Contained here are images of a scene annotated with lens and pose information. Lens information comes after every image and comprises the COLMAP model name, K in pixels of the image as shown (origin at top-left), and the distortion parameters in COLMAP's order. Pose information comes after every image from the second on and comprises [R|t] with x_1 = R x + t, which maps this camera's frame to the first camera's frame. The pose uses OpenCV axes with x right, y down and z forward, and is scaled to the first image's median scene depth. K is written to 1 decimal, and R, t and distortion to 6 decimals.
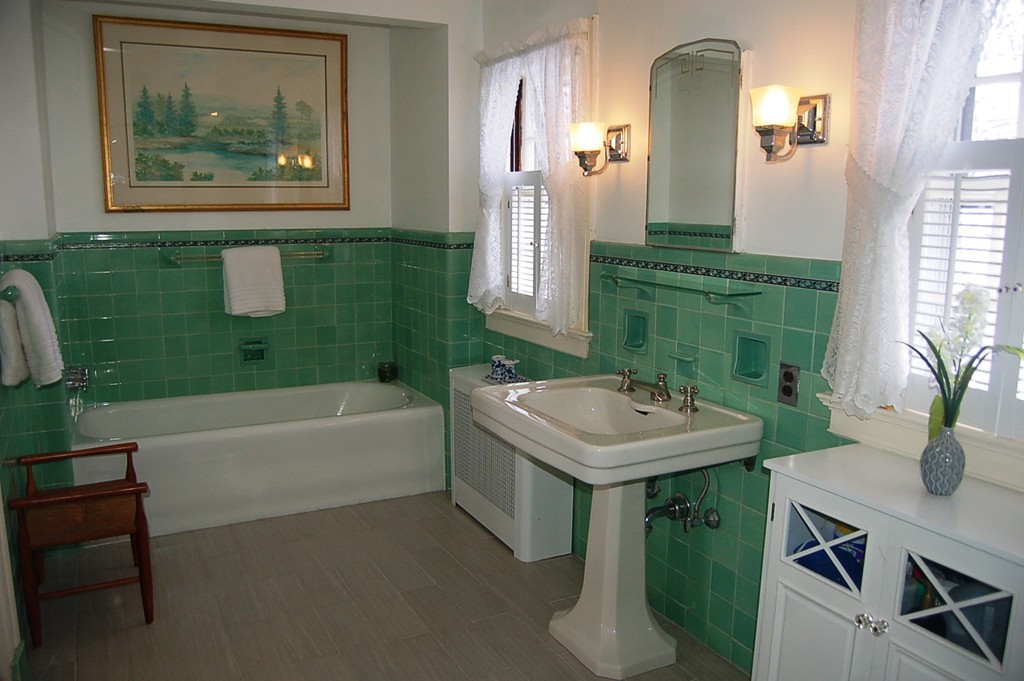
lens RADIAL K [[796.3, 0, 509.2], [0, 796.3, 335.3], [0, 0, 1]] dist [-0.076238, 0.011000]
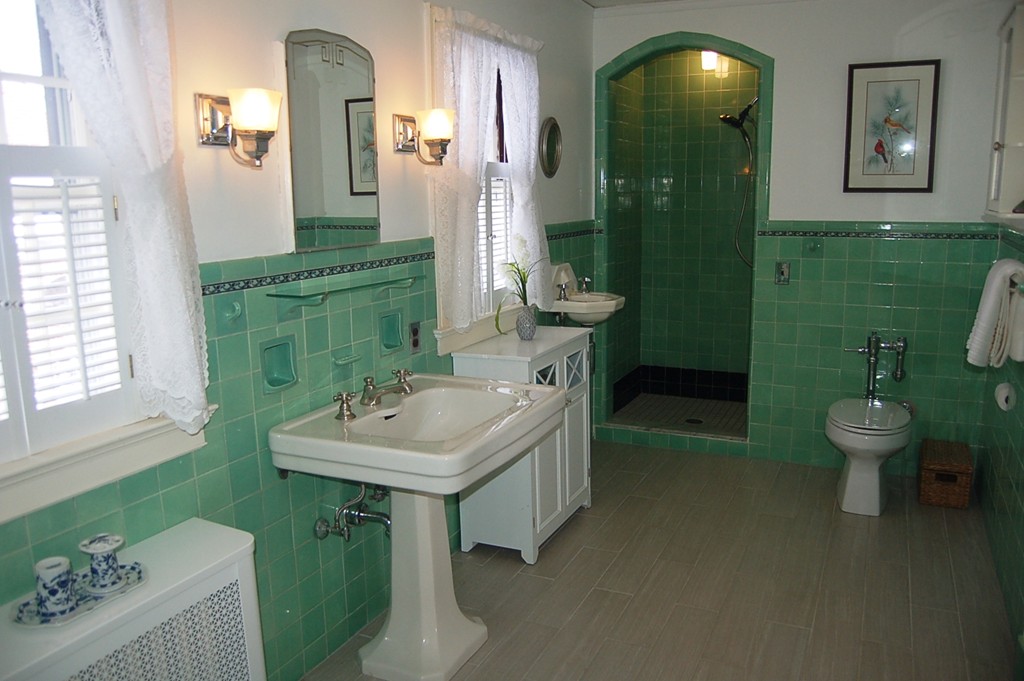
lens RADIAL K [[796.3, 0, 510.4], [0, 796.3, 349.3], [0, 0, 1]] dist [-0.076238, 0.011000]
pose [[-0.594288, -0.130410, 0.793609, -0.680145], [0.166607, 0.945398, 0.280115, -0.228212], [-0.786806, 0.298690, -0.540112, 1.397004]]
